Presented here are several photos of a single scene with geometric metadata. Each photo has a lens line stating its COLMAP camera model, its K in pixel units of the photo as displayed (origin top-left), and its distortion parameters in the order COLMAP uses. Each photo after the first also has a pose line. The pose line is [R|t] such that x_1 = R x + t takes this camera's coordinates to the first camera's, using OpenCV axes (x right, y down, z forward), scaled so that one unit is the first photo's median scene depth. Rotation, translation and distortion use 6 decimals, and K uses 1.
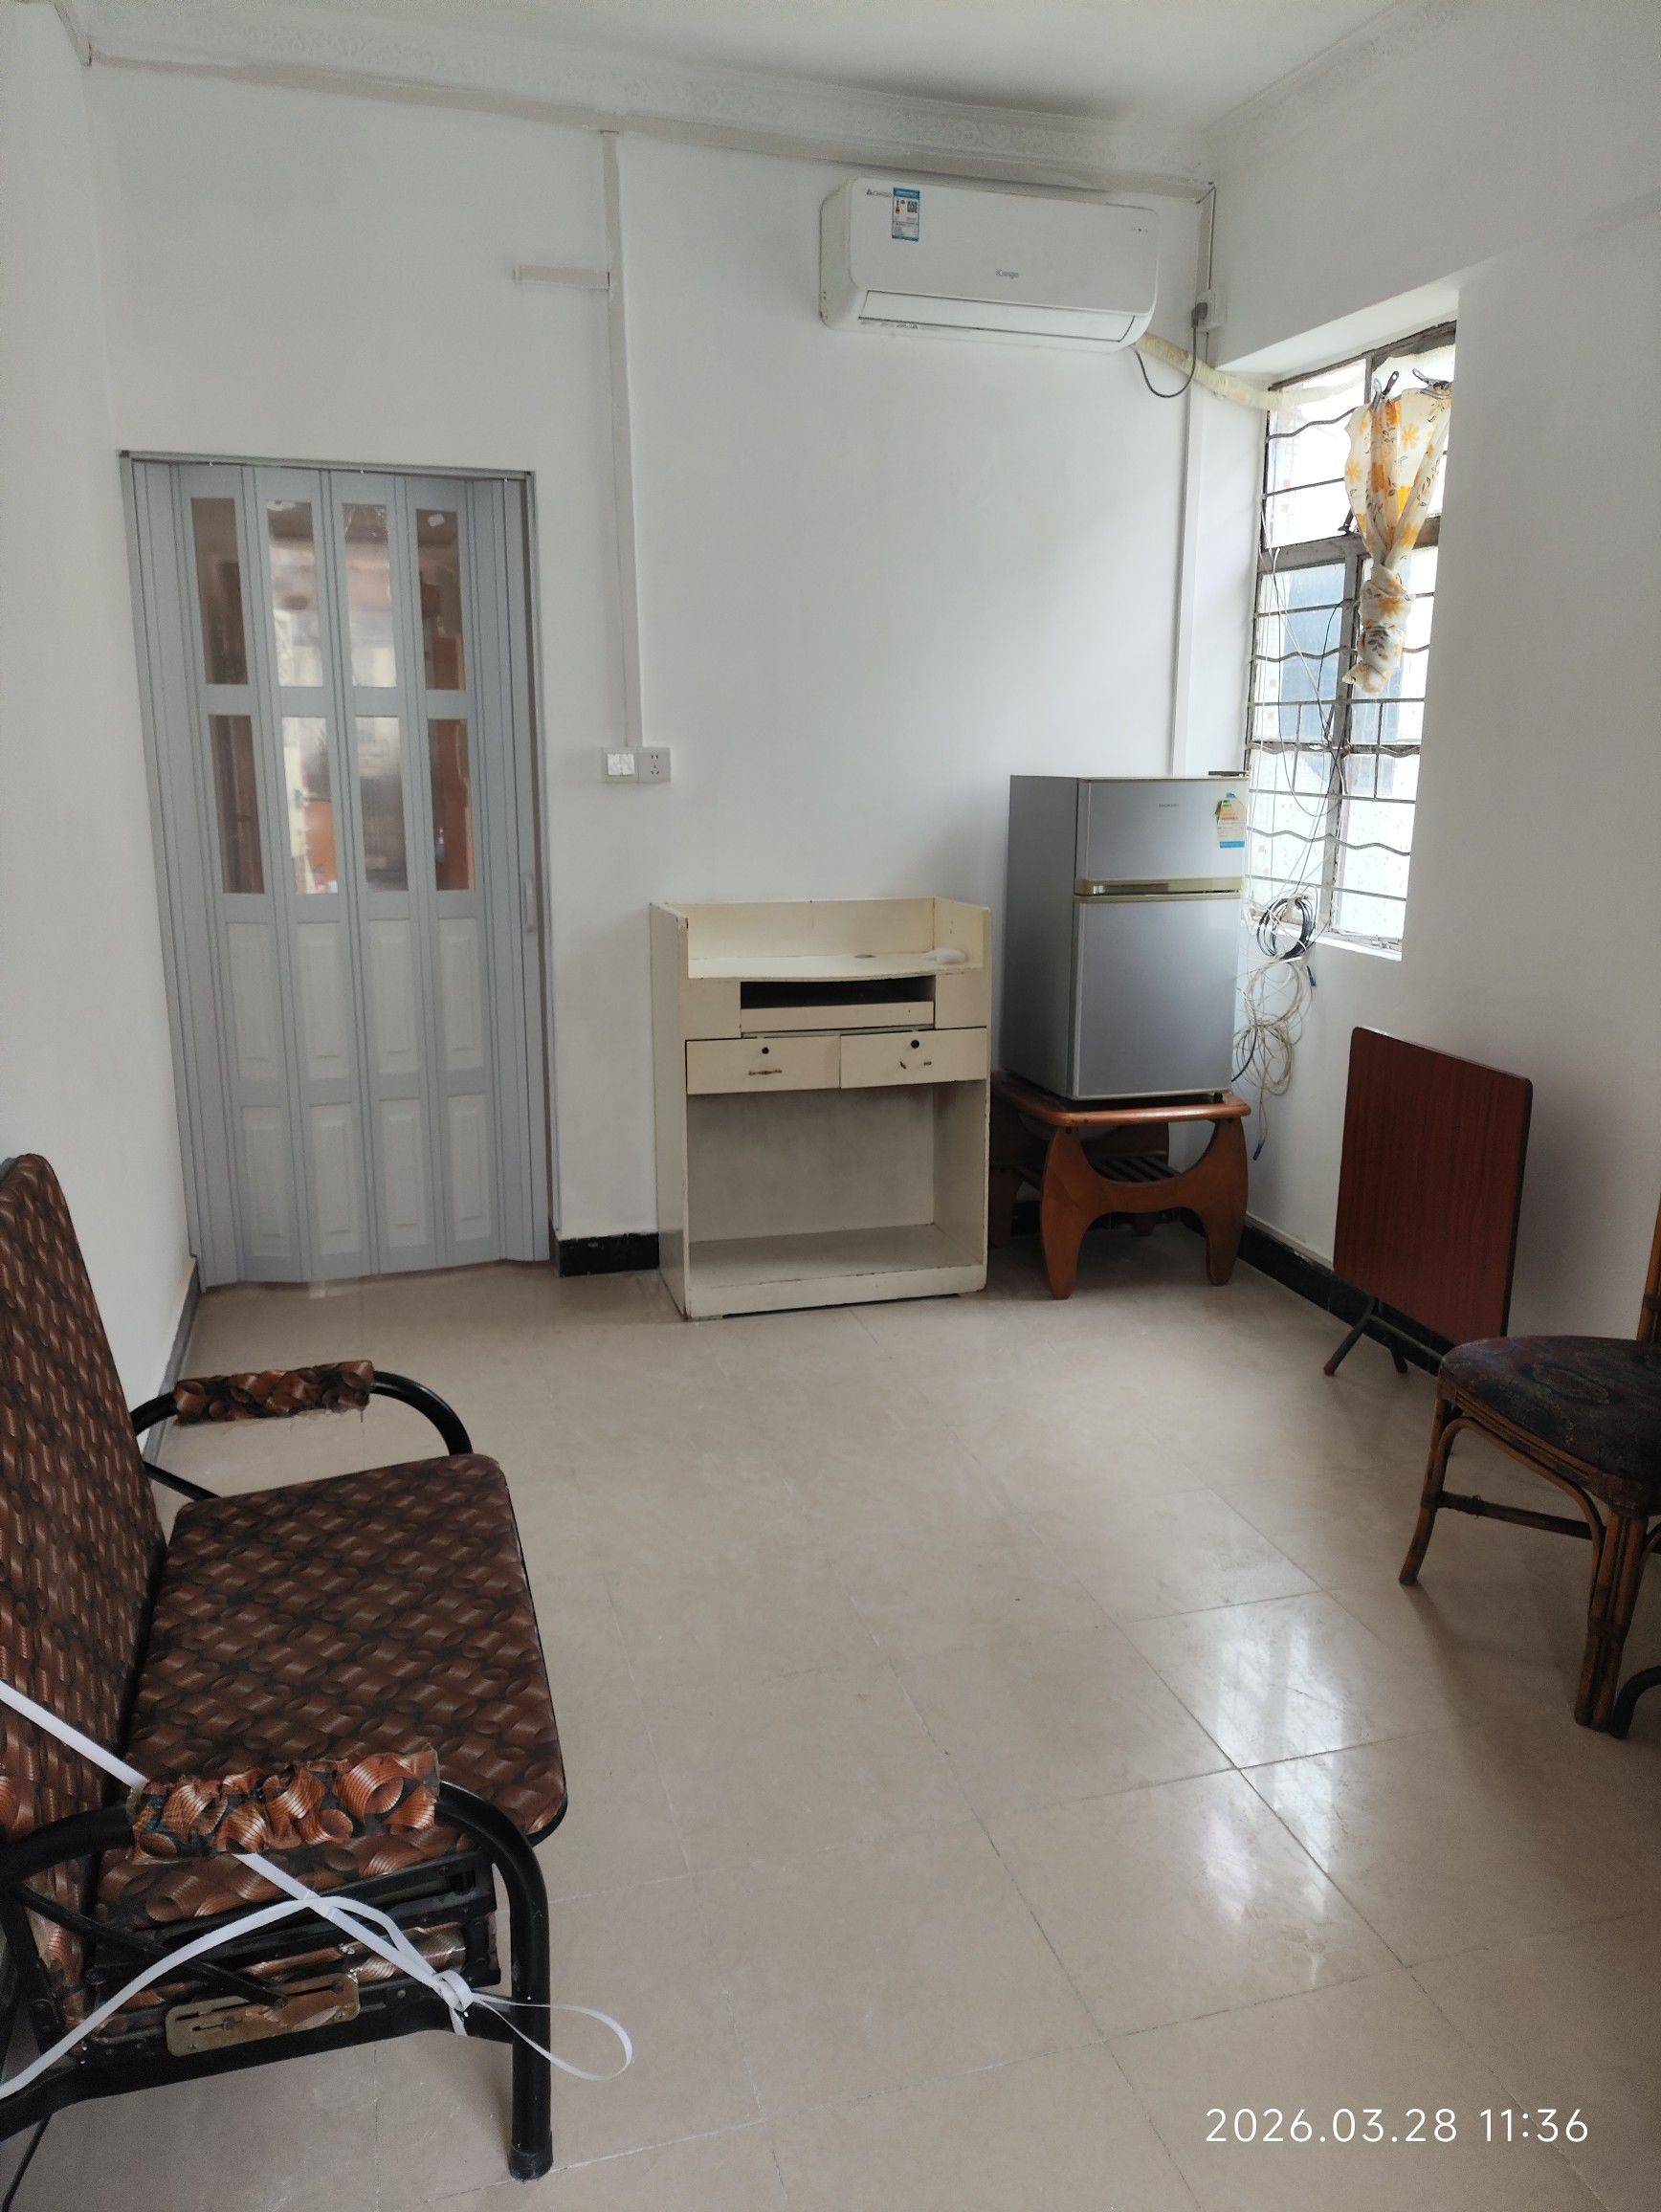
lens RADIAL K [[1567.3, 0, 830.5], [0, 1567.3, 1106.0], [0, 0, 1]] dist [0.009837, -0.034010]
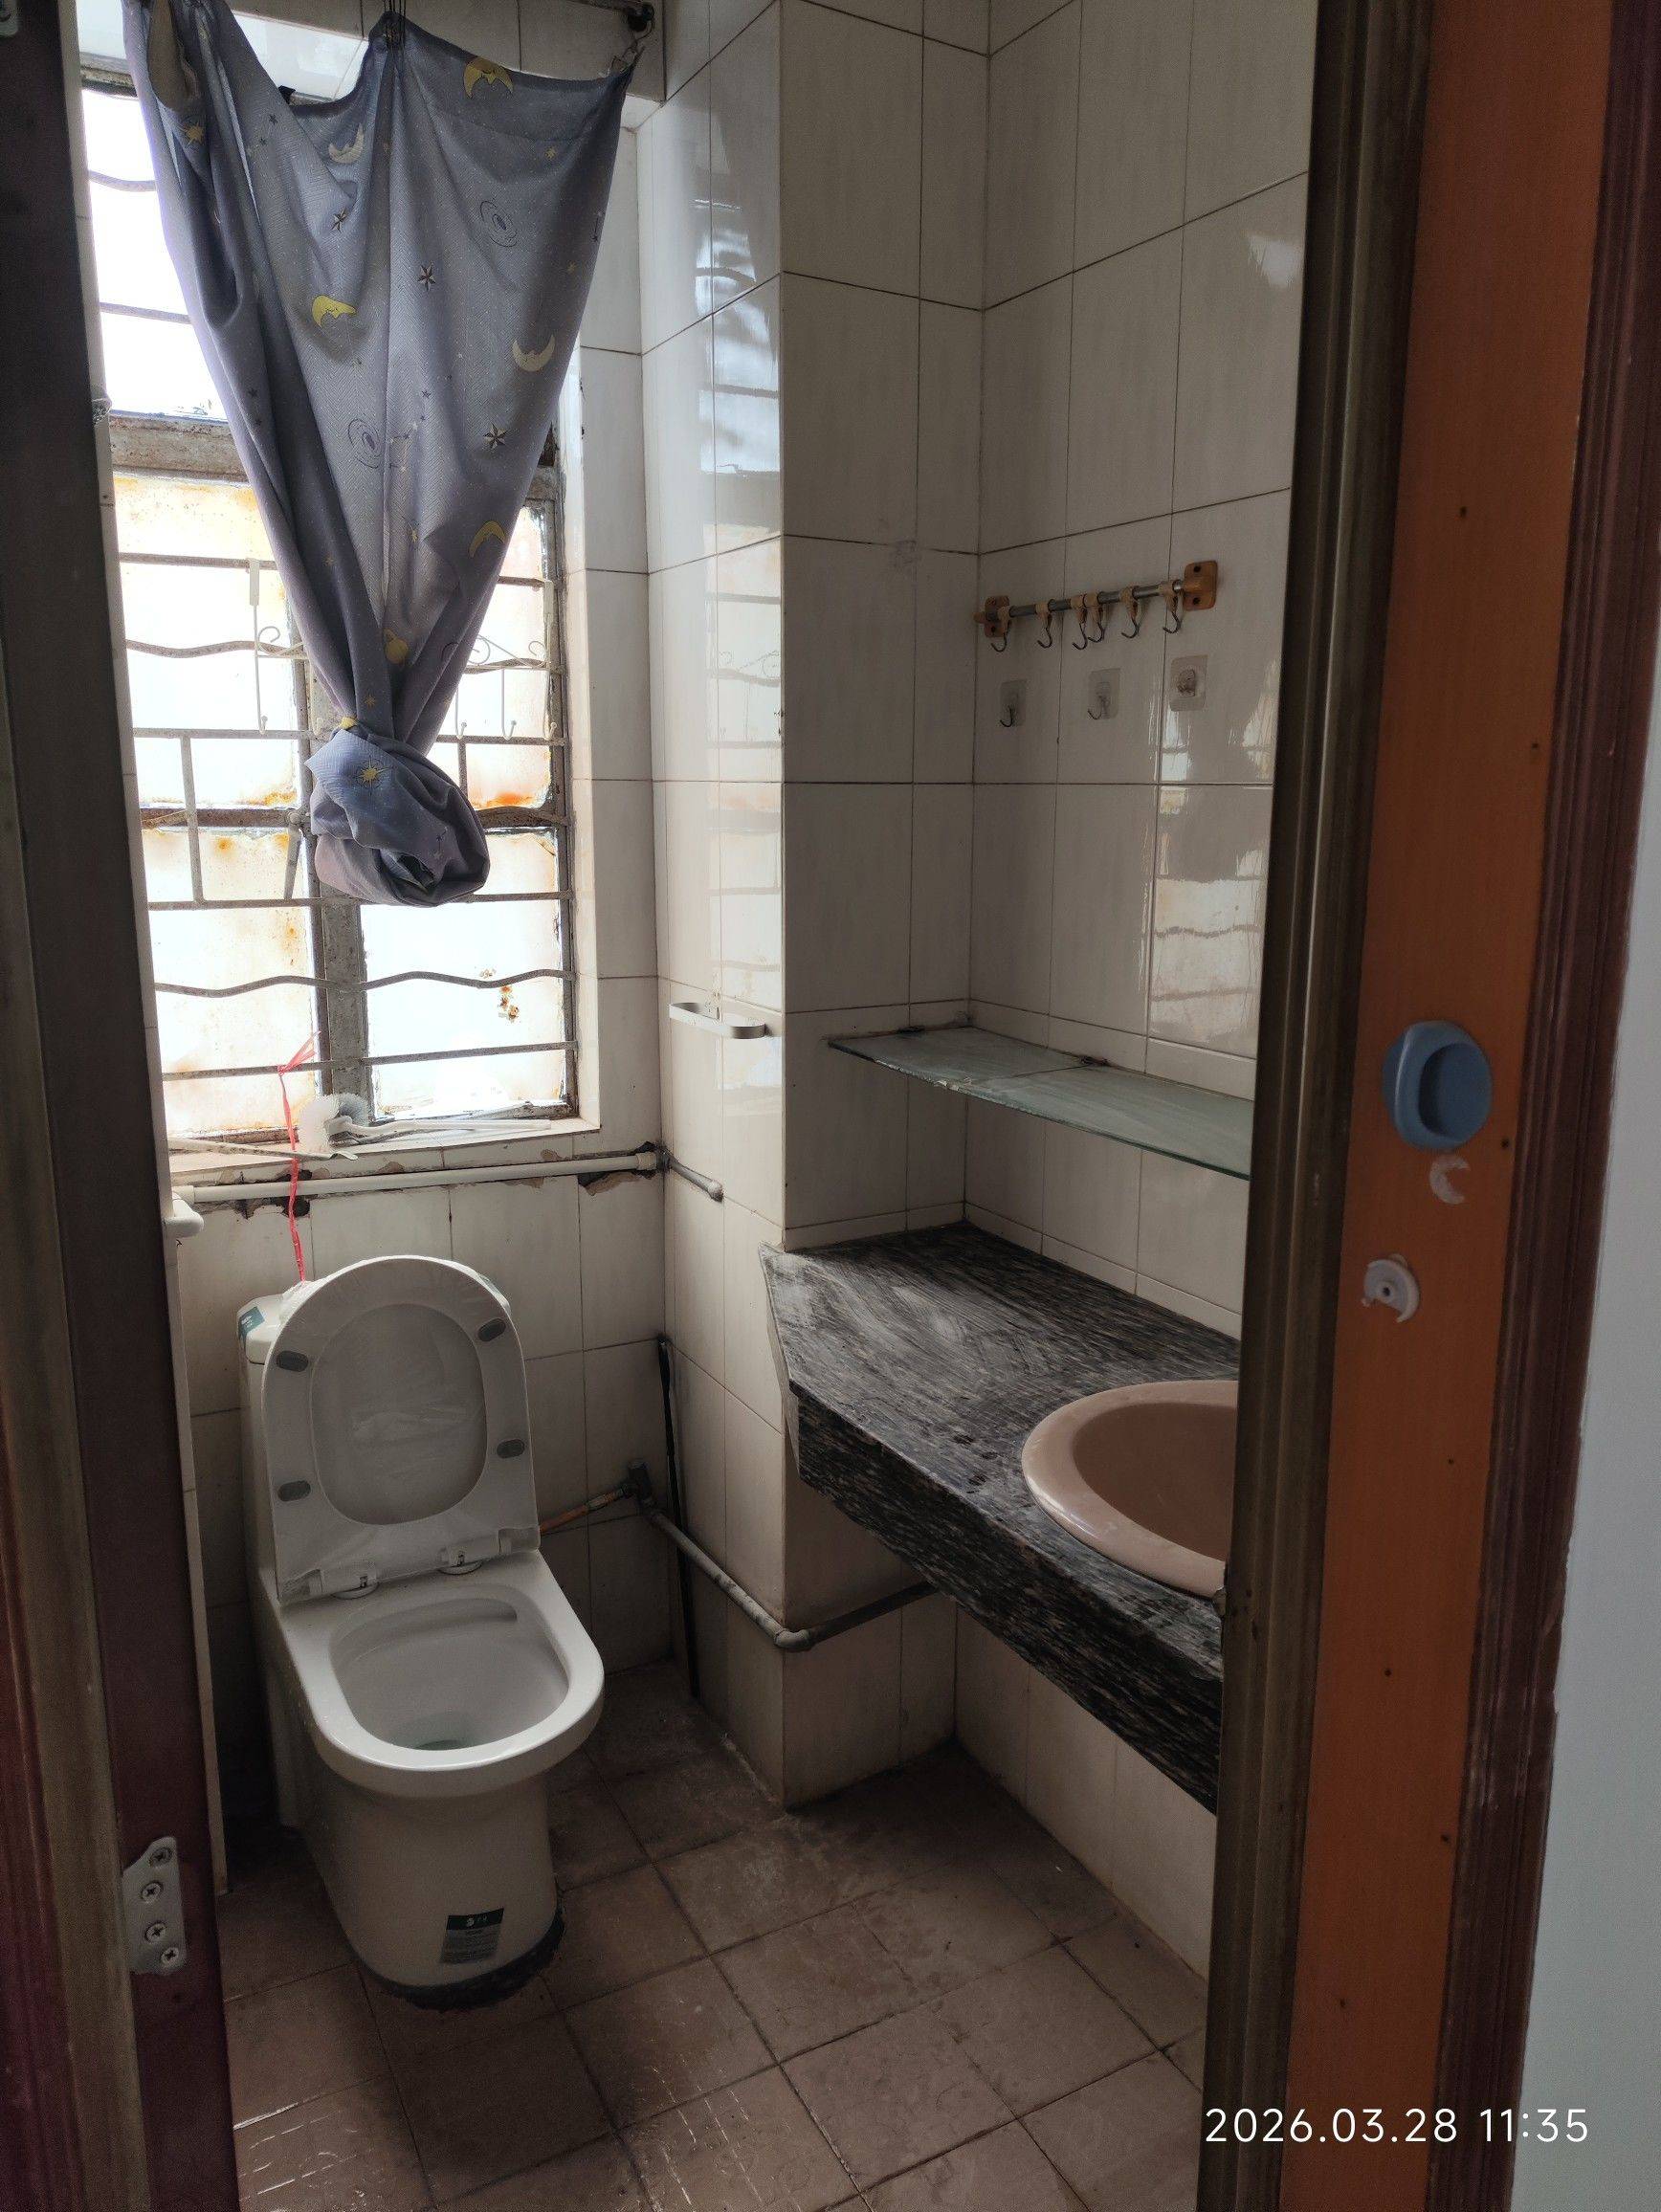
lens RADIAL K [[1567.3, 0, 830.5], [0, 1567.3, 1106.0], [0, 0, 1]] dist [0.009837, -0.034010]
pose [[-0.213007, -0.198660, 0.956641, -0.248485], [0.225635, 0.942643, 0.245993, -0.207722], [-0.950640, 0.268250, -0.155965, 0.858672]]
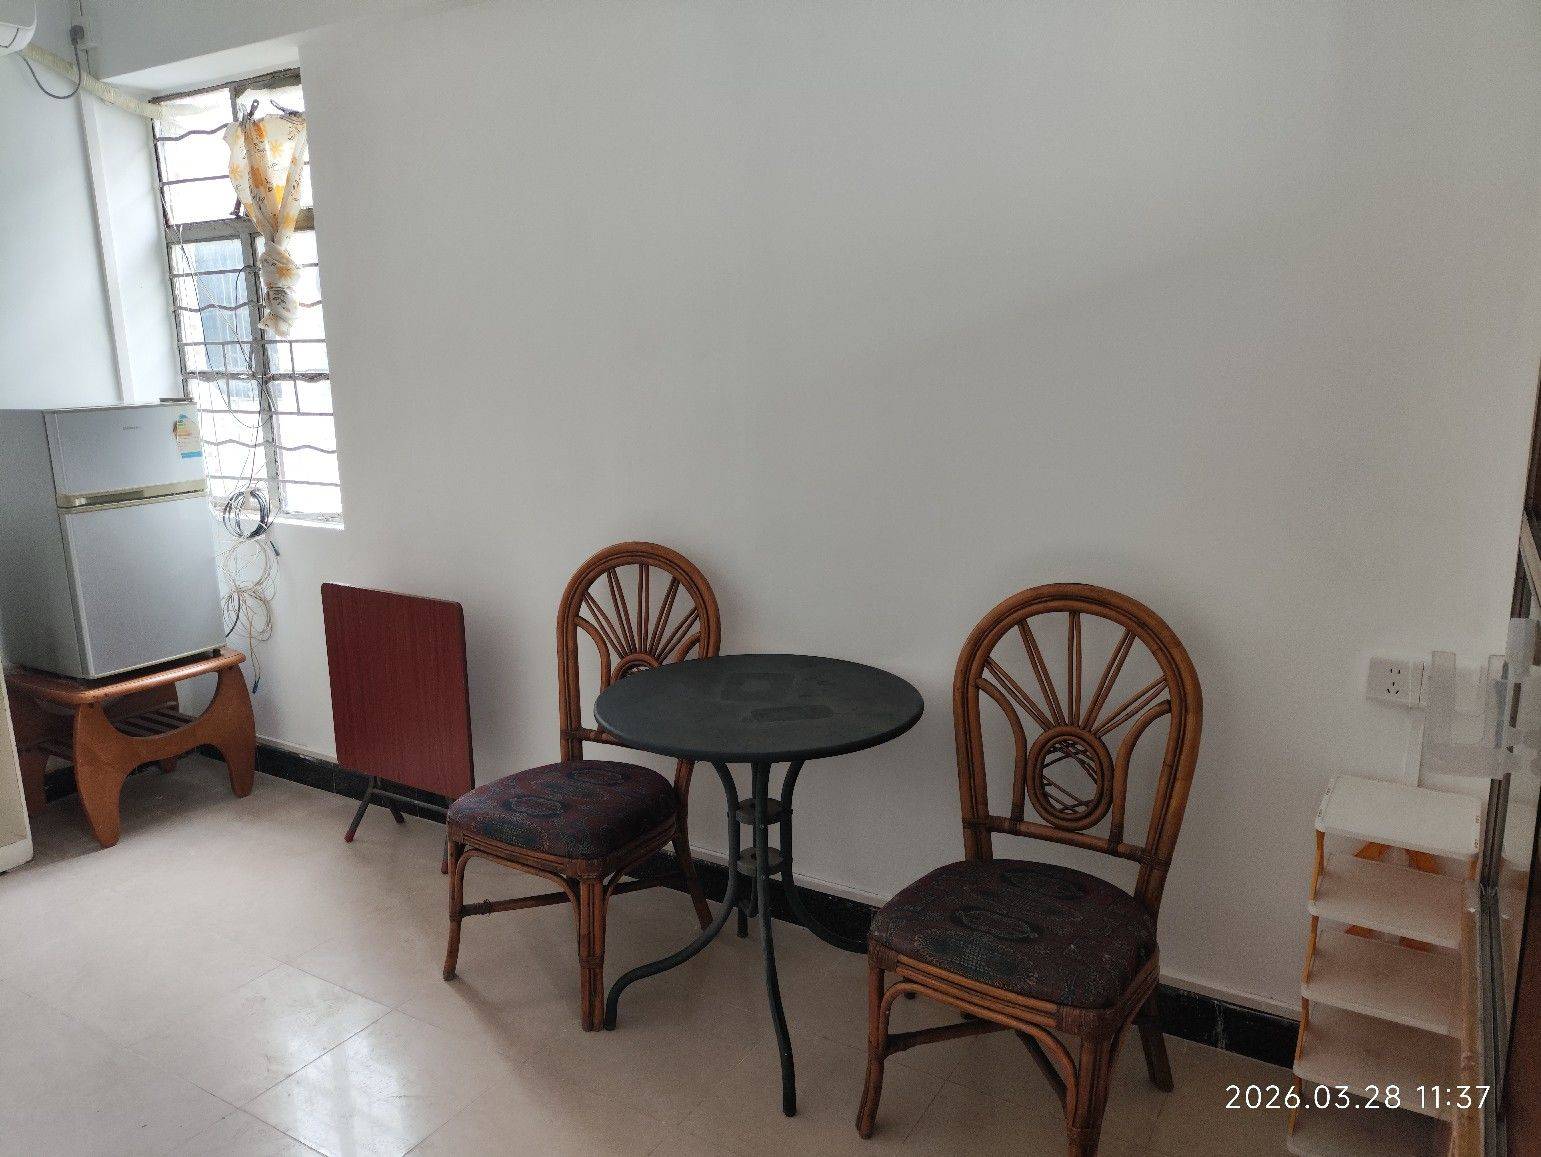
lens RADIAL K [[1121.2, 0, 770.5], [0, 1121.2, 578.5], [0, 0, 1]] dist [0.002905, -0.006115]
pose [[0.739653, -0.152350, 0.655517, -0.007366], [0.179631, 0.983394, 0.025866, -0.007314], [-0.648572, 0.098620, 0.754738, 0.019770]]
